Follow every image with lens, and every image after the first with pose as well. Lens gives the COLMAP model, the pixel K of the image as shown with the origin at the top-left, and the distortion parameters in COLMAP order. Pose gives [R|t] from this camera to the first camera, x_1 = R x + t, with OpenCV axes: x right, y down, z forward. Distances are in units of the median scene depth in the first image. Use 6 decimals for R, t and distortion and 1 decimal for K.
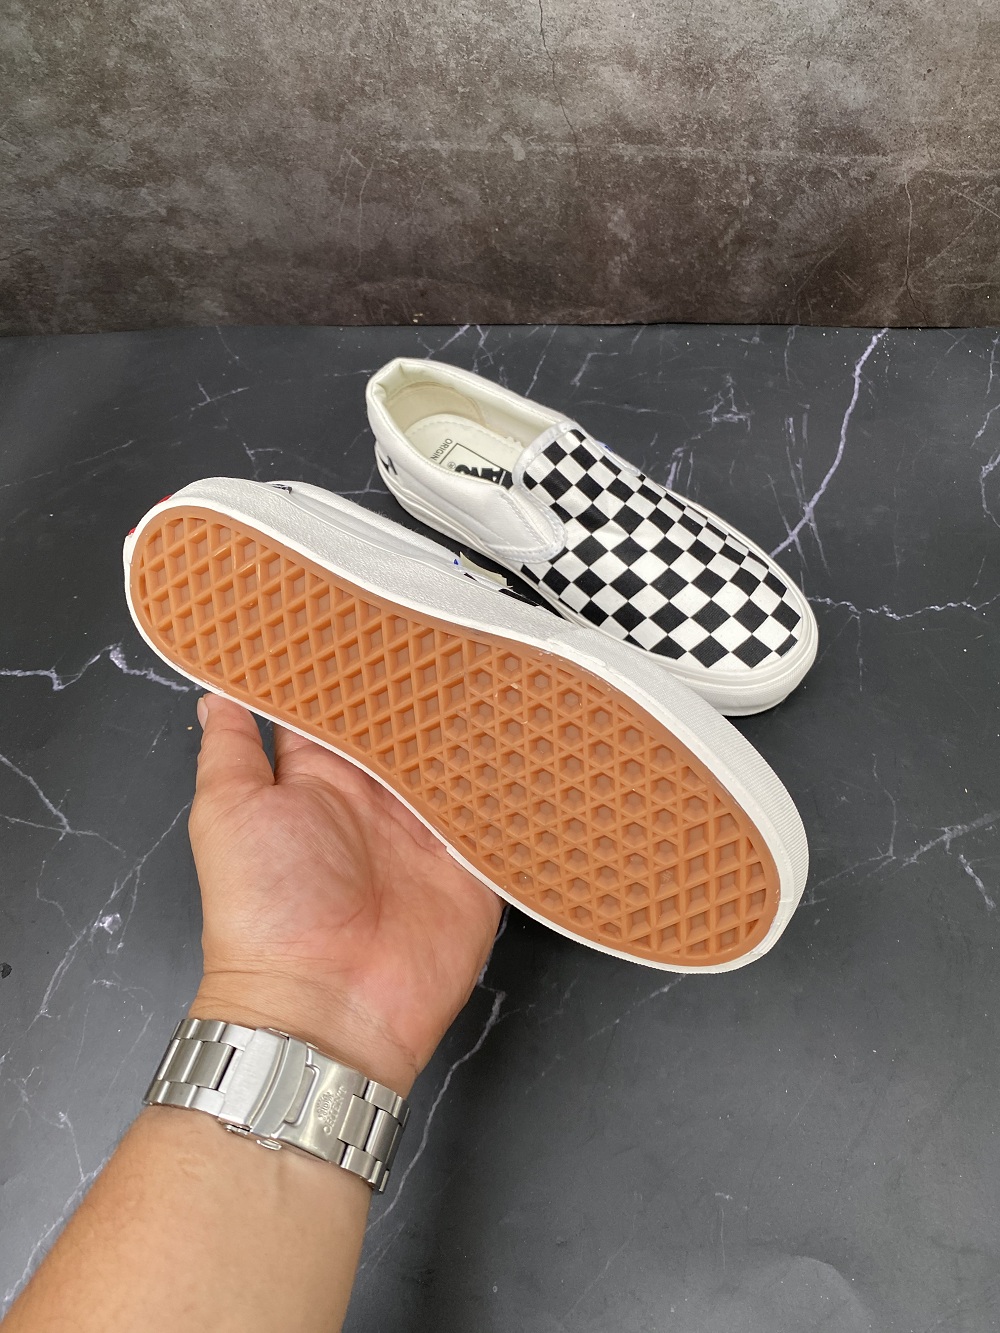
lens RADIAL K [[1059.9, 0, 492.1], [0, 1059.9, 653.5], [0, 0, 1]] dist [-0.028982, 0.038416]
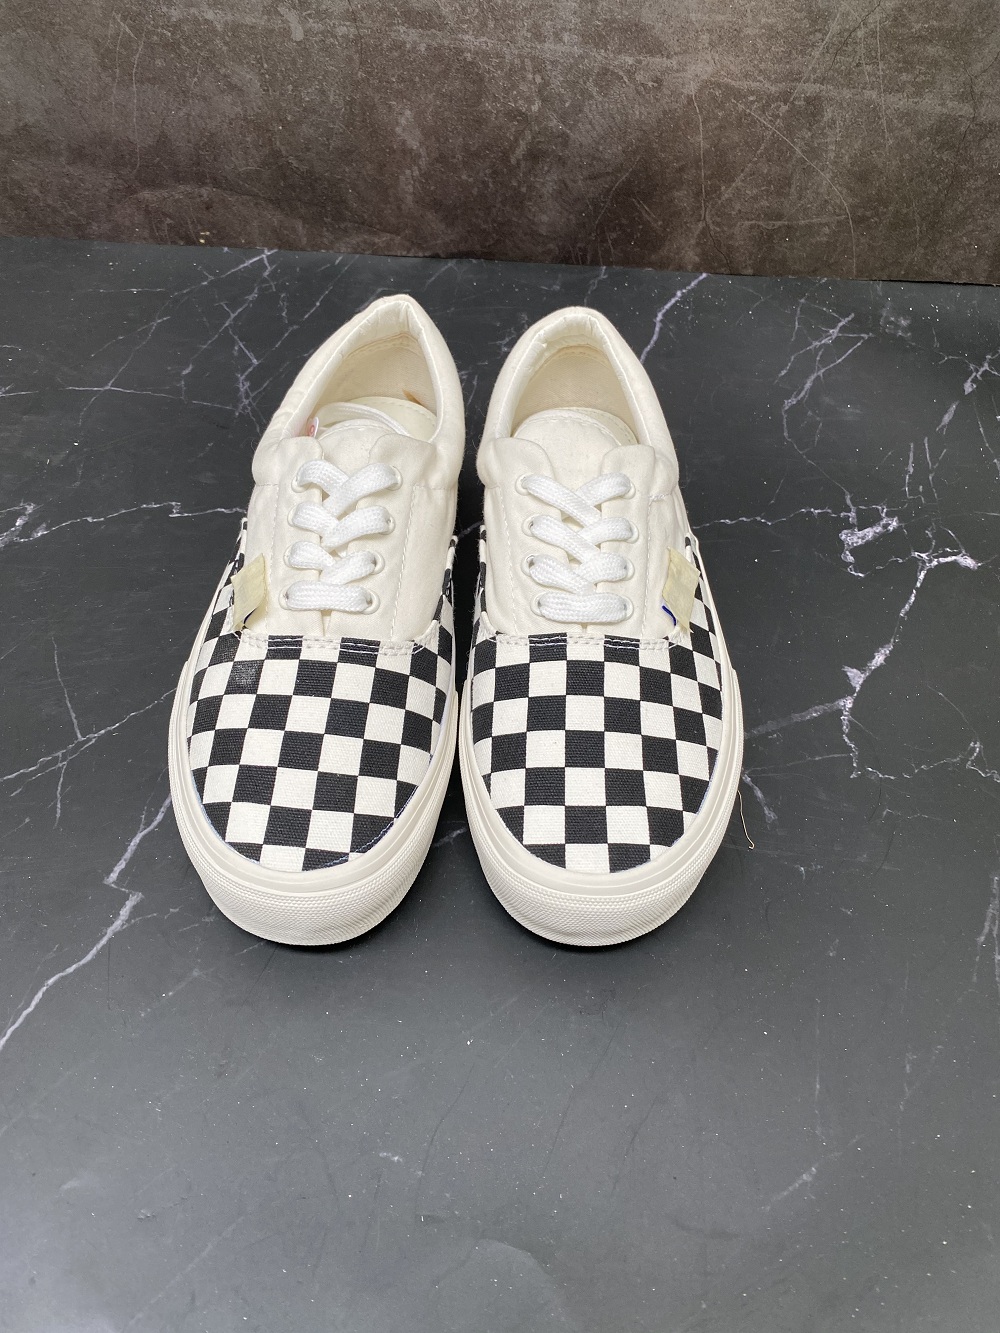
lens RADIAL K [[1059.9, 0, 492.1], [0, 1059.9, 653.5], [0, 0, 1]] dist [-0.028982, 0.038416]
pose [[0.995759, 0.053144, 0.075102, 0.155992], [-0.038688, 0.982484, -0.182285, 0.242000], [-0.083474, 0.178607, 0.980373, 0.144630]]
